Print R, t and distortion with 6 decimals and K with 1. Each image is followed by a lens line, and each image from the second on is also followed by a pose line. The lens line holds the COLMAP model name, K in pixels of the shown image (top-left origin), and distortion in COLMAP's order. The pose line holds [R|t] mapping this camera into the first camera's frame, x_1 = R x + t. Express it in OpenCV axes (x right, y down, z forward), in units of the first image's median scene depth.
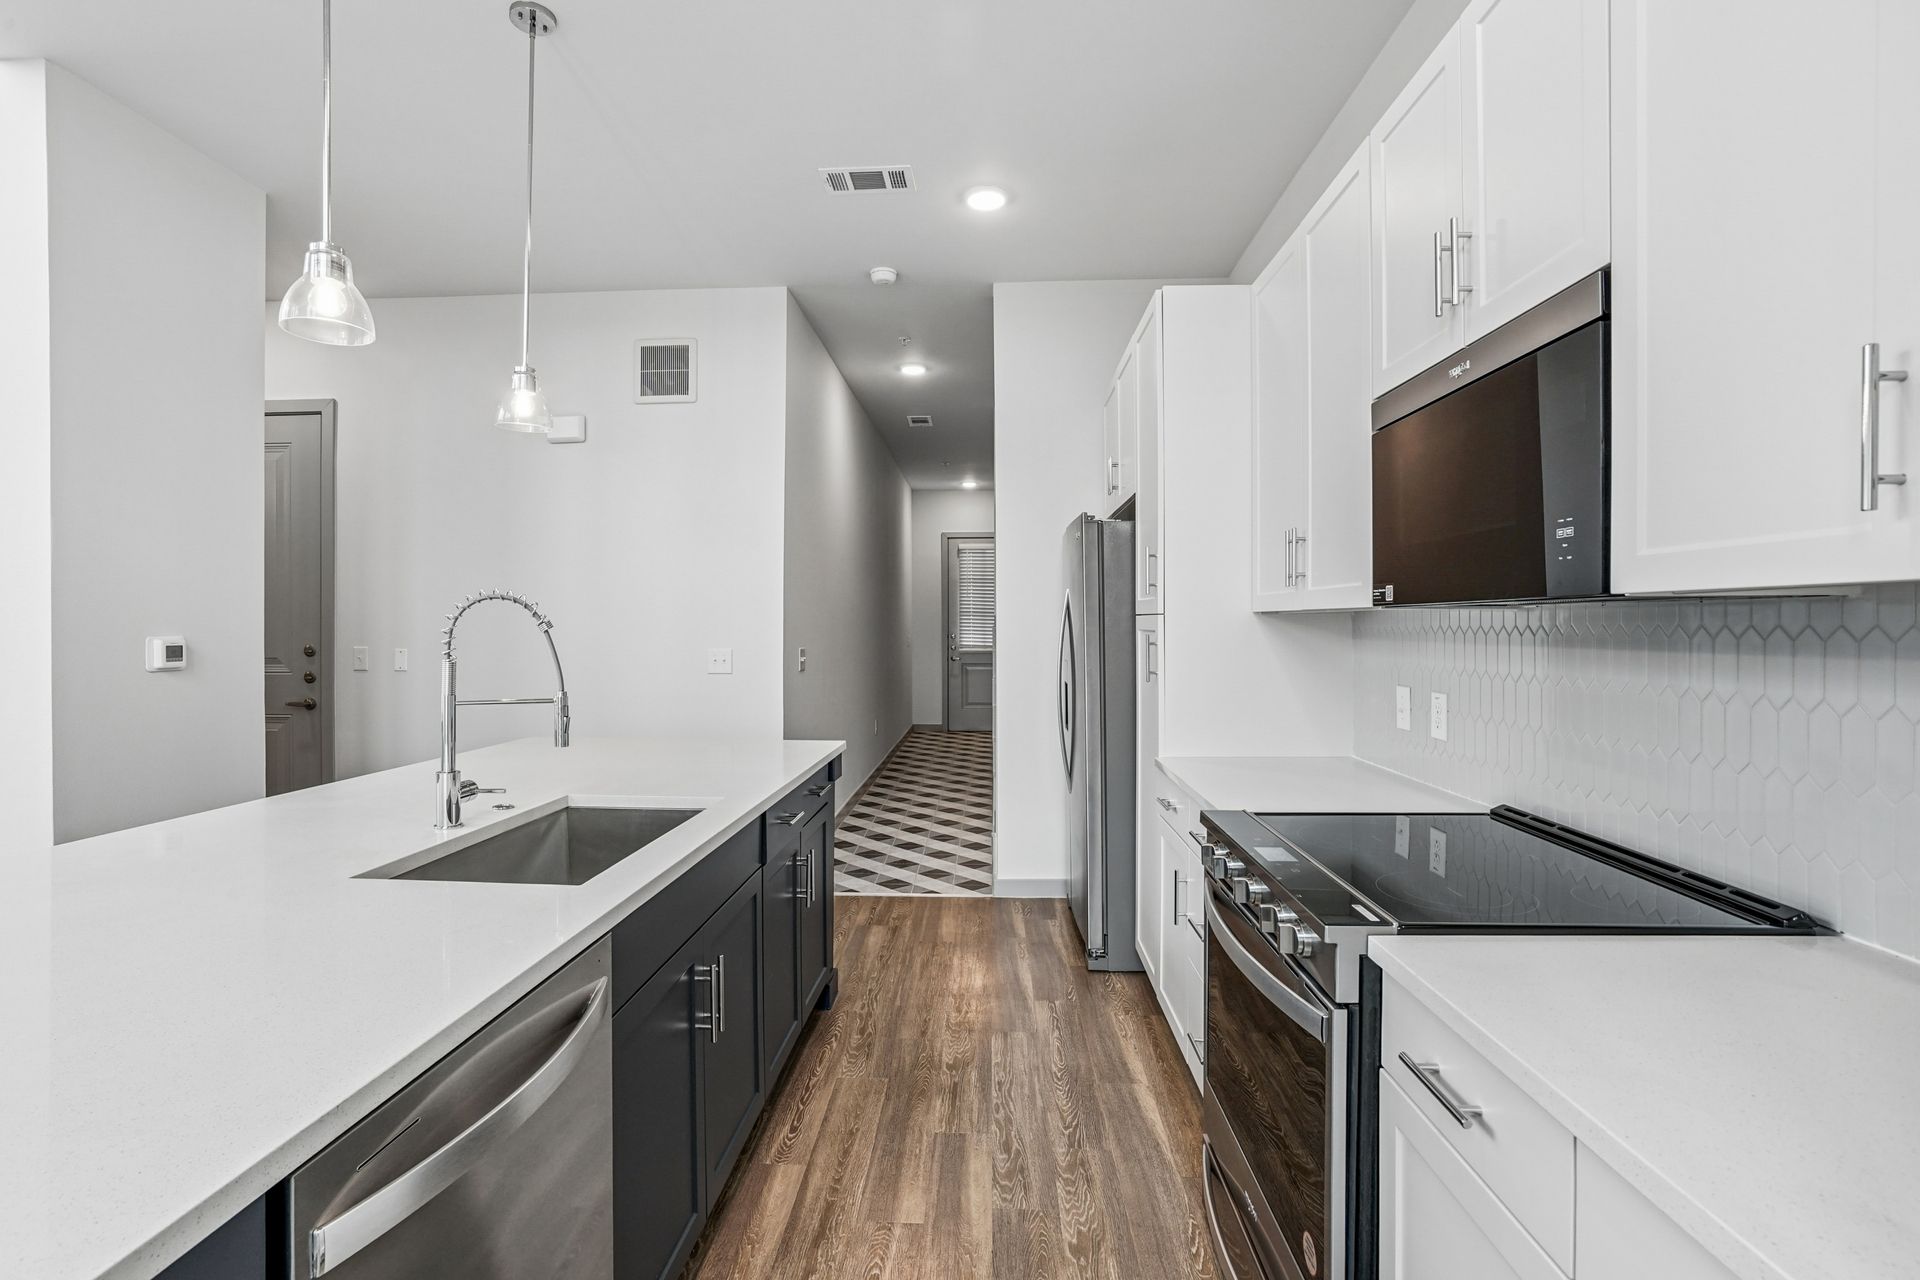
lens RADIAL K [[918.8, 0, 960.0], [0, 918.8, 640.0], [0, 0, 1]] dist [-0.066296, -0.000983]
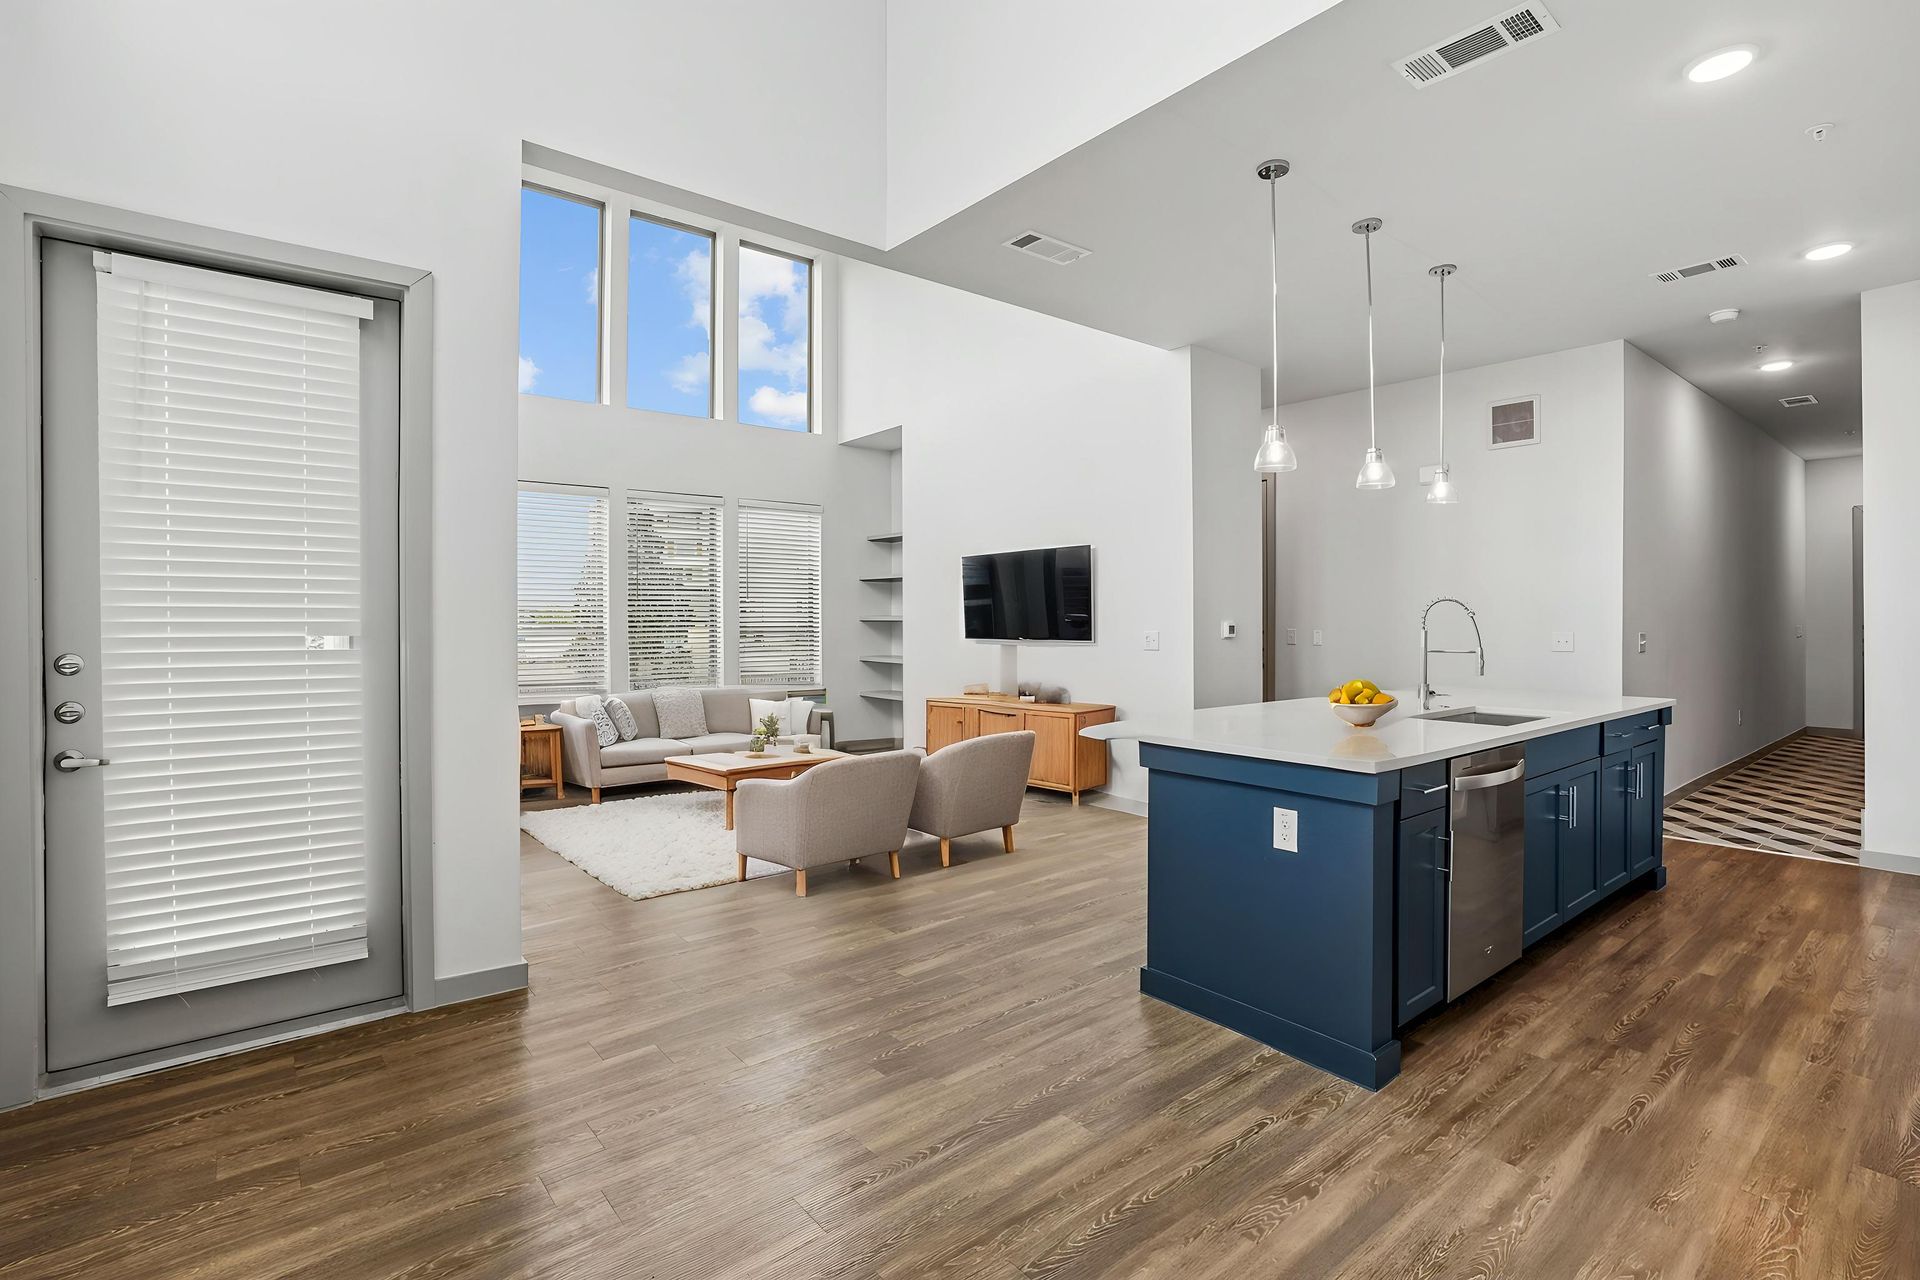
lens RADIAL K [[892.1, 0, 958.9], [0, 892.1, 620.4], [0, 0, 1]] dist [-0.026126, 0.011883]
pose [[0.666409, -0.000545, -0.745586, 0.099008], [-0.008683, 0.999926, -0.008492, 0.010314], [0.745536, 0.012133, 0.666355, -0.464868]]
